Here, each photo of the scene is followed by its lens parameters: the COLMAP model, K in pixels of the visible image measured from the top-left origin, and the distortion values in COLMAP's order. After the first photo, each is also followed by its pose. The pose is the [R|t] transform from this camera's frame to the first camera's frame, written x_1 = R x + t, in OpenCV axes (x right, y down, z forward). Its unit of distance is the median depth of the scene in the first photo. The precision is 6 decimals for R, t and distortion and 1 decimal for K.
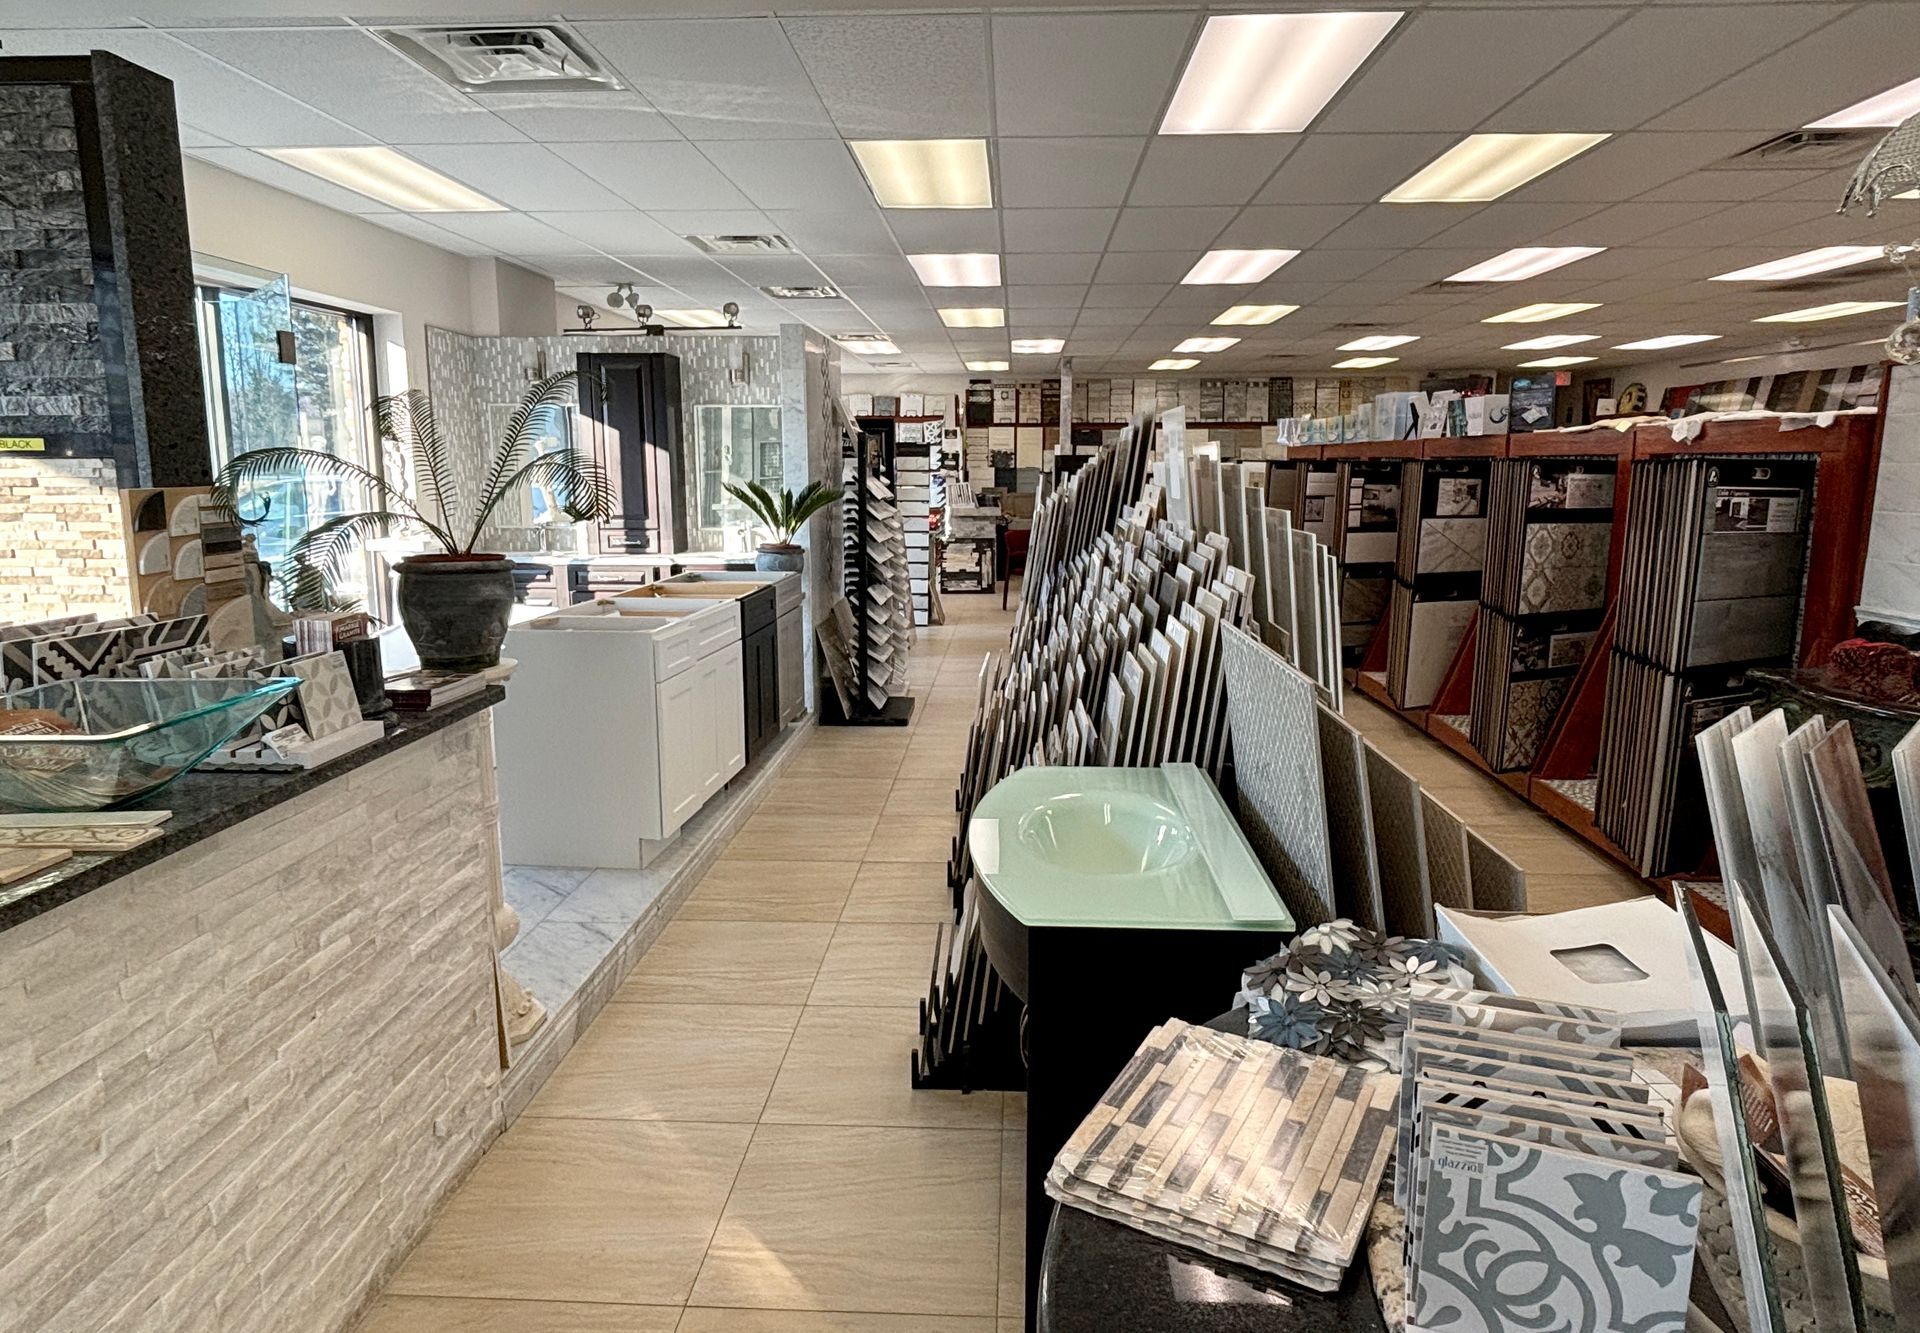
lens RADIAL K [[1044.0, 0, 956.4], [0, 1044.0, 631.1], [0, 0, 1]] dist [0.000857, 0.000570]
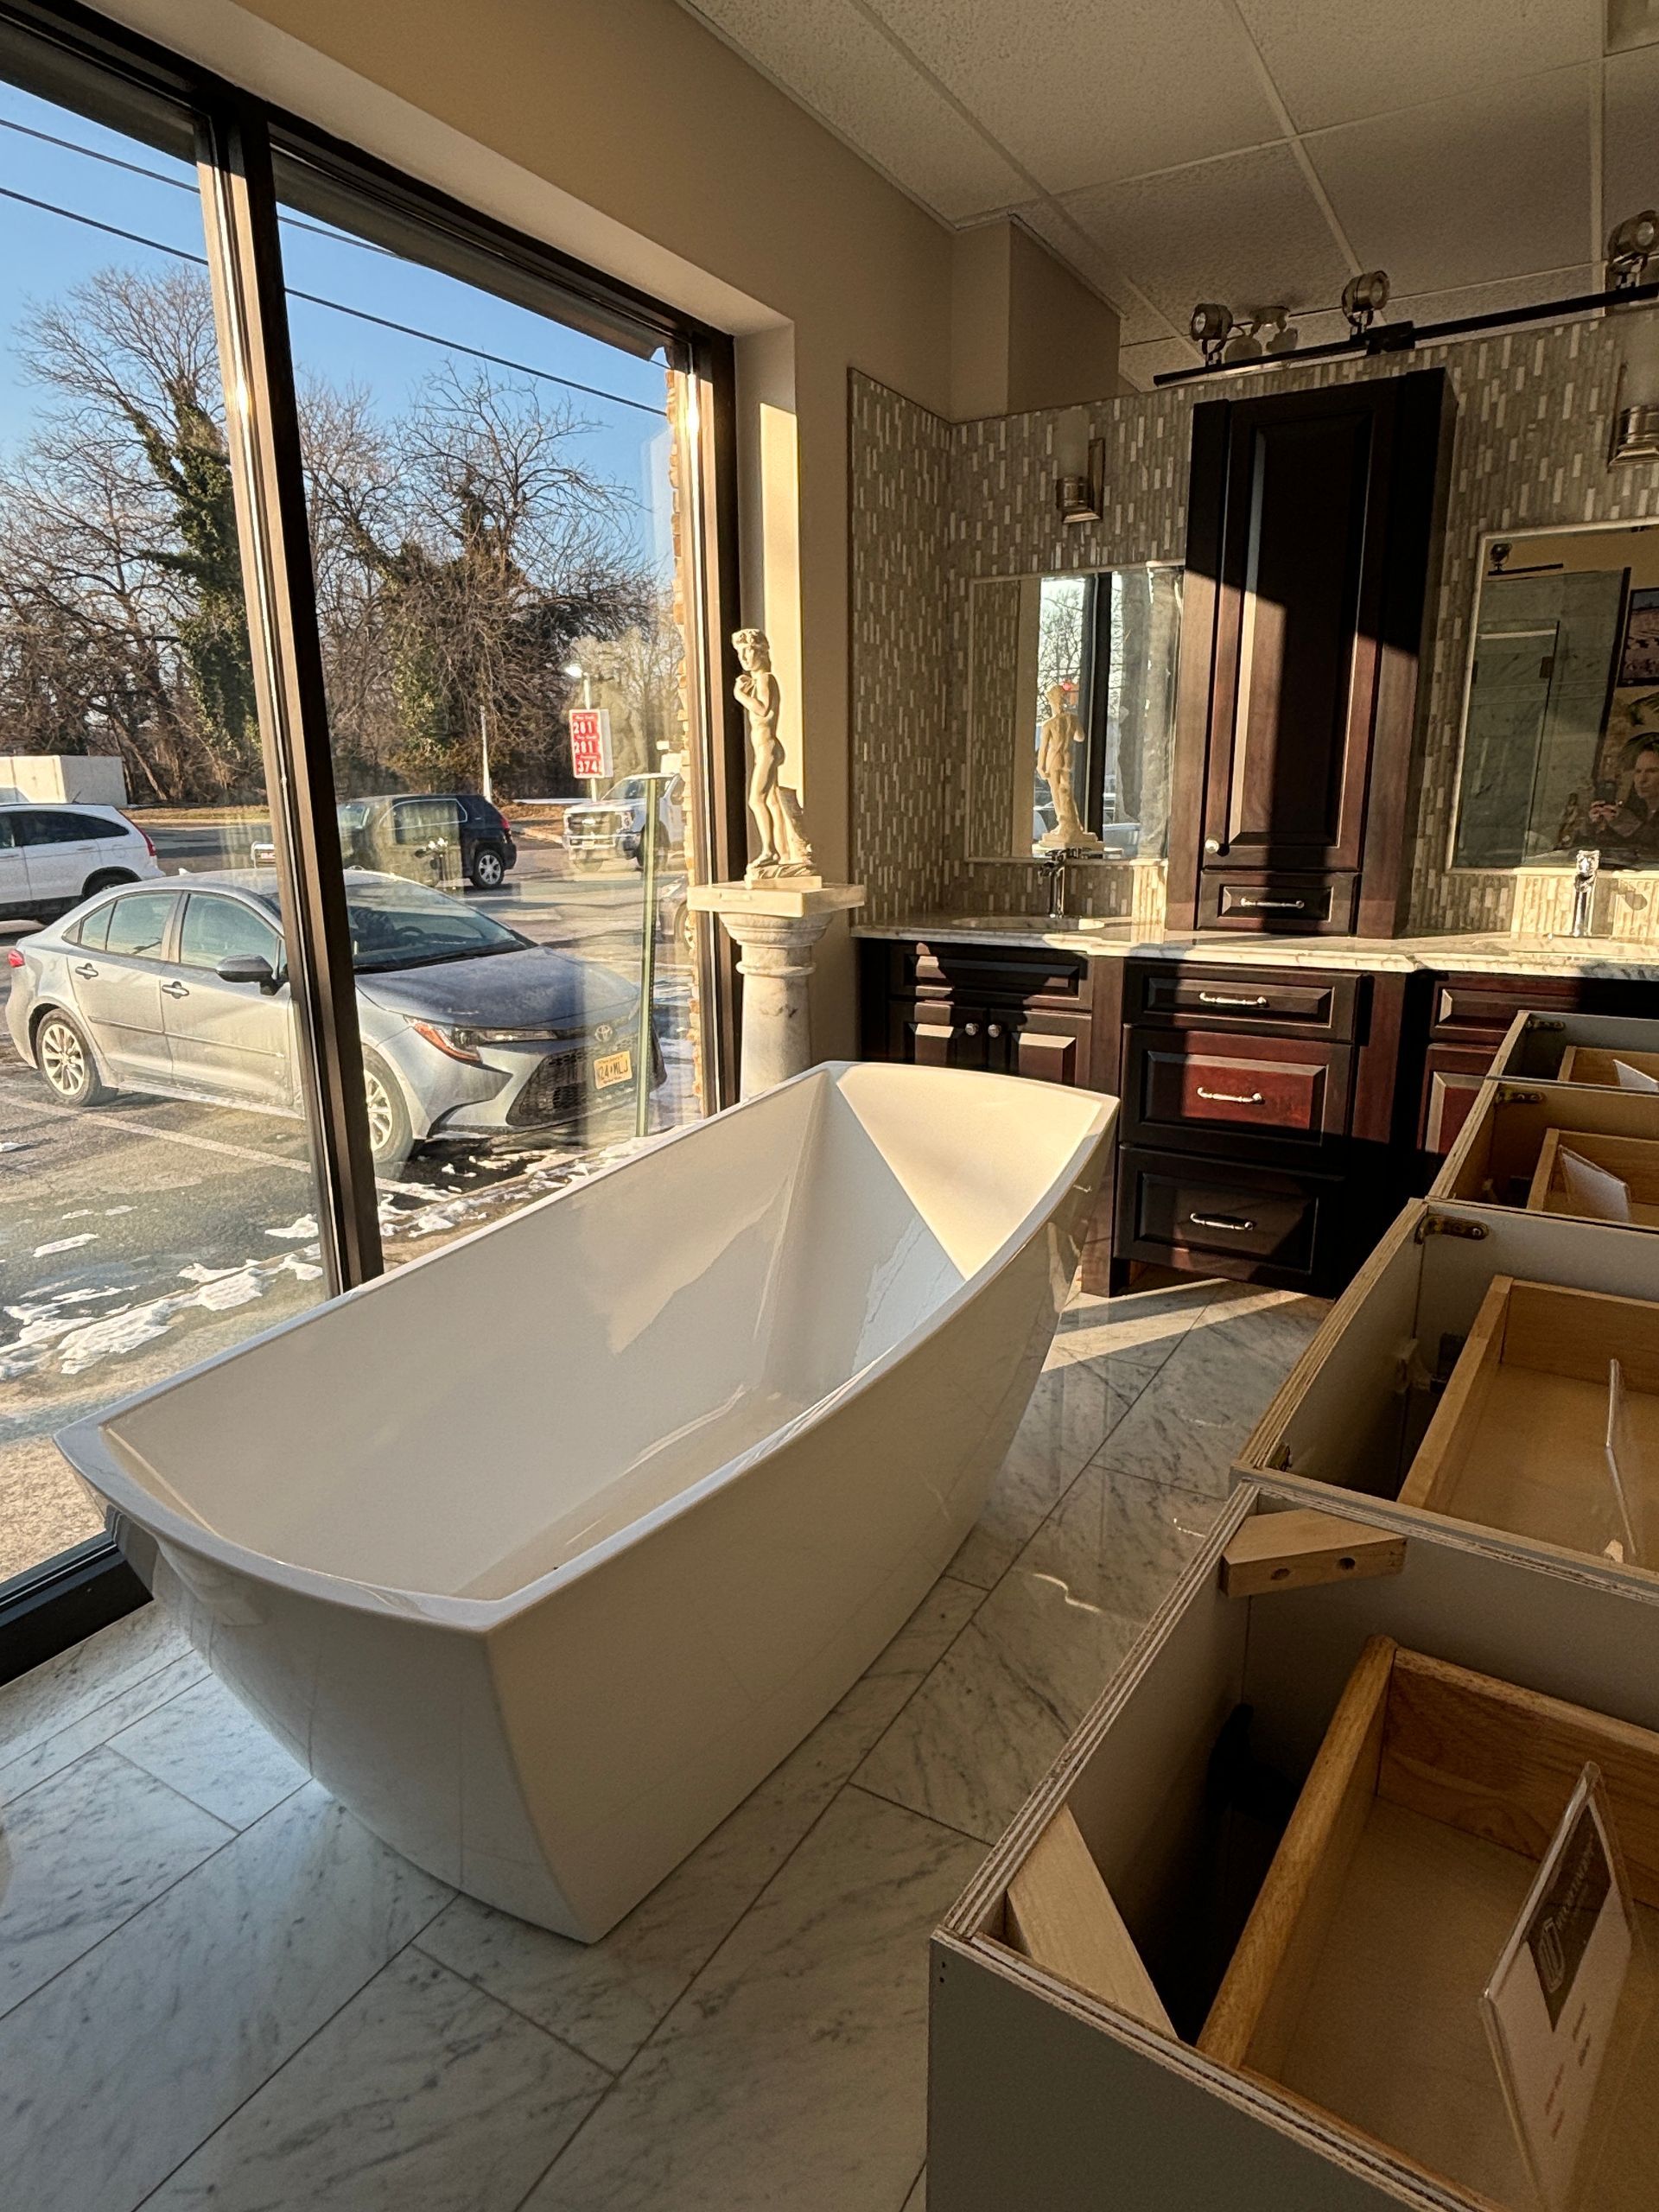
lens RADIAL K [[1265.2, 0, 826.0], [0, 1265.2, 1102.8], [0, 0, 1]] dist [0.015632, -0.002228]
pose [[0.873019, 0.105220, -0.476200, -0.220931], [-0.063532, 0.992665, 0.102863, -0.047884], [0.483530, -0.059548, 0.873300, 0.484333]]
